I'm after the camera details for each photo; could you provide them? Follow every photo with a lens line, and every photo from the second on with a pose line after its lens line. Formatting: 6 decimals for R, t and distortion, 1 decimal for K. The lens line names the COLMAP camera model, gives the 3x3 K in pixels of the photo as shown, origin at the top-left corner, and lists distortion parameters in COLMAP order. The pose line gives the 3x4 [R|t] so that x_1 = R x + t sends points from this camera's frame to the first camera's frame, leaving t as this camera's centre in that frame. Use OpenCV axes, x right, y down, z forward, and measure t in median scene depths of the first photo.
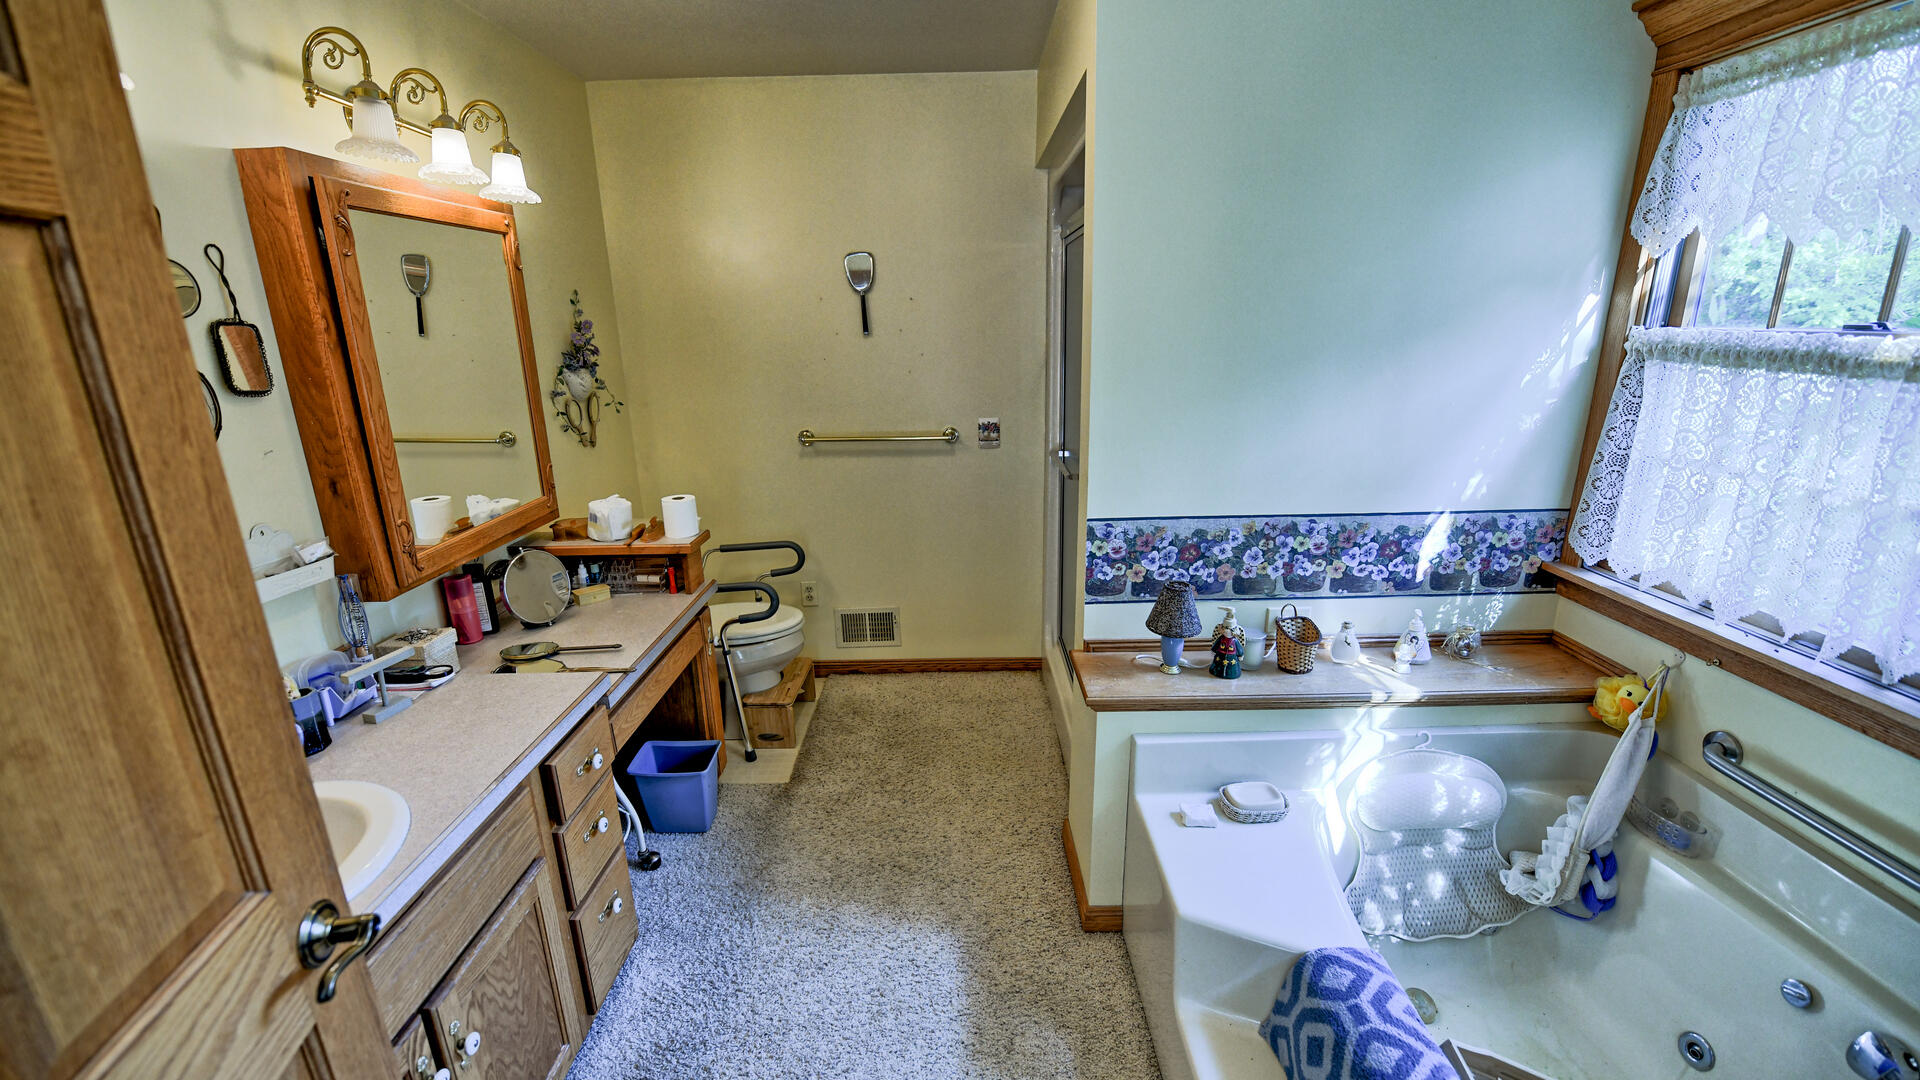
lens RADIAL K [[762.0, 0, 960.6], [0, 762.0, 540.3], [0, 0, 1]] dist [-0.018173, -0.001111]
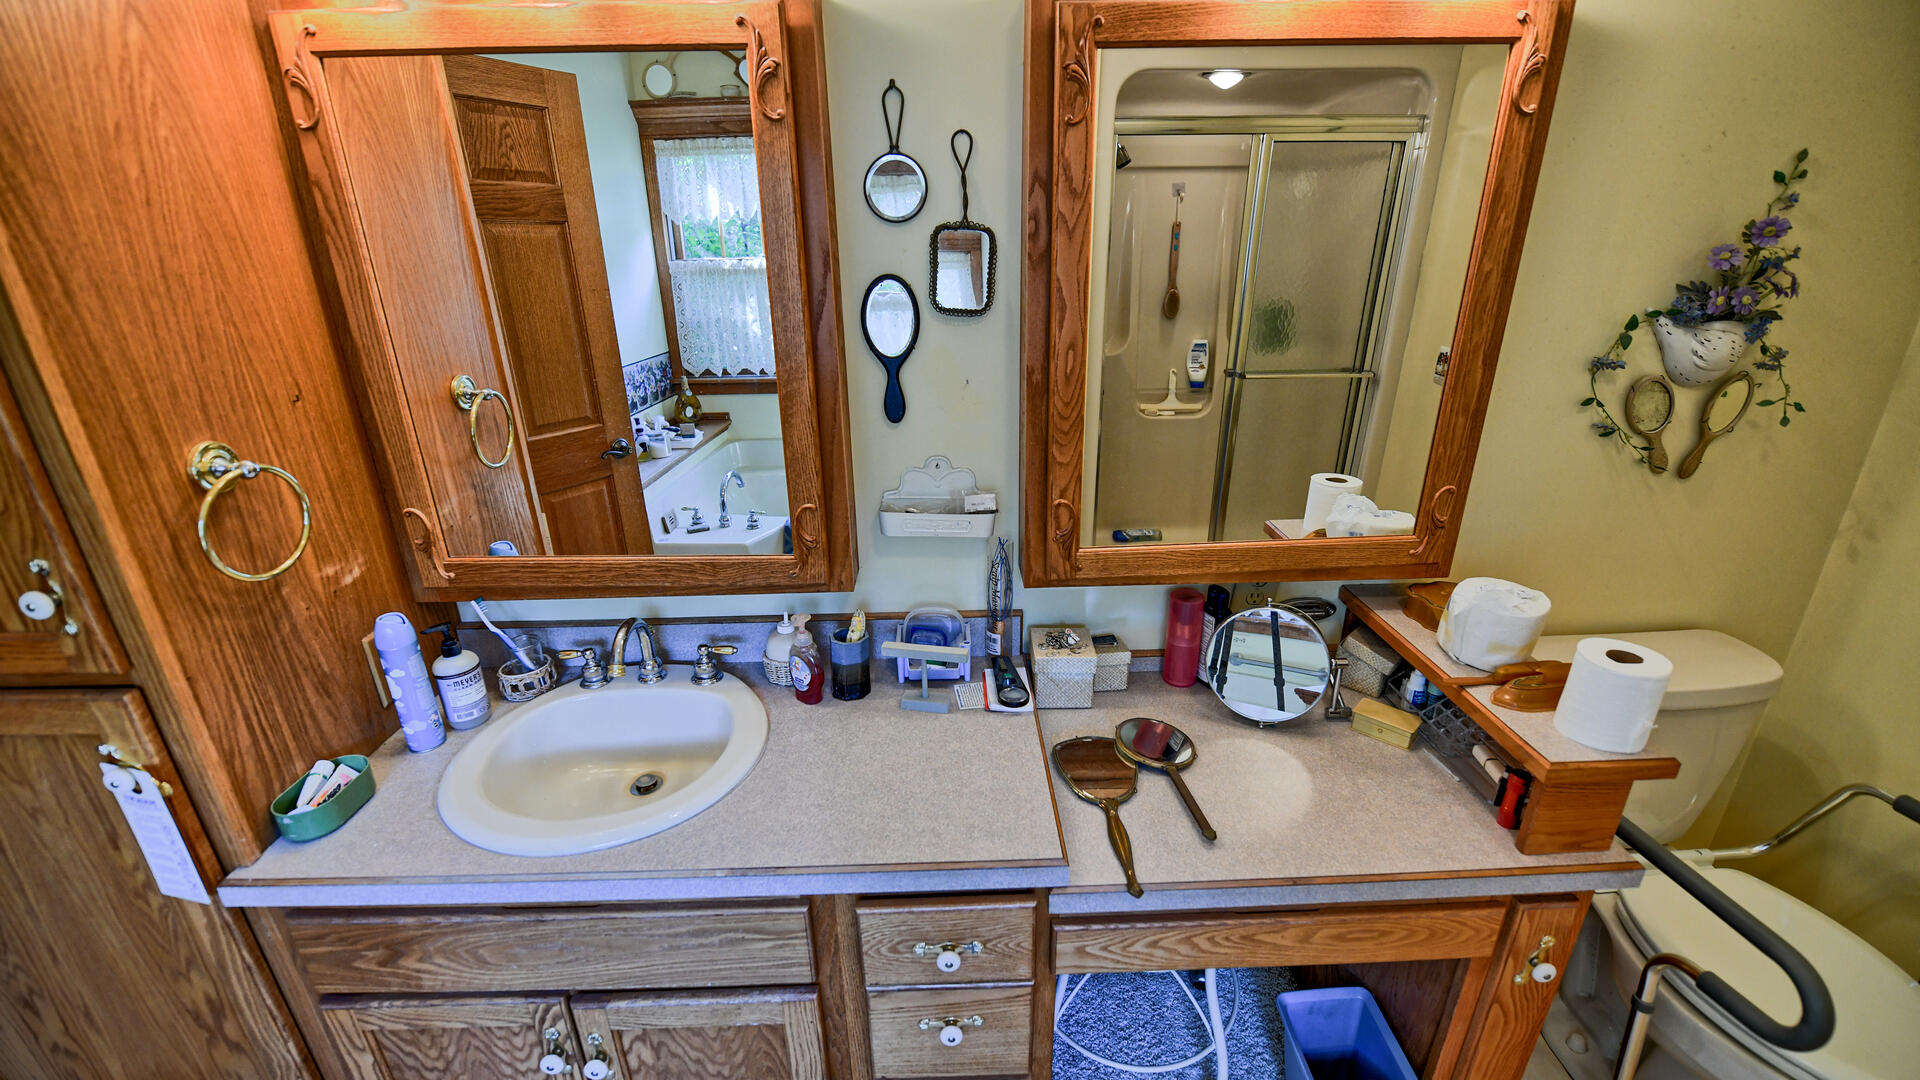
lens RADIAL K [[762.0, 0, 959.1], [0, 762.0, 538.6], [0, 0, 1]] dist [-0.018173, -0.001111]
pose [[0.020623, 0.365780, -0.930473, -0.019415], [-0.257869, 0.901128, 0.348528, -0.165845], [0.965960, 0.232752, 0.112907, 0.595160]]
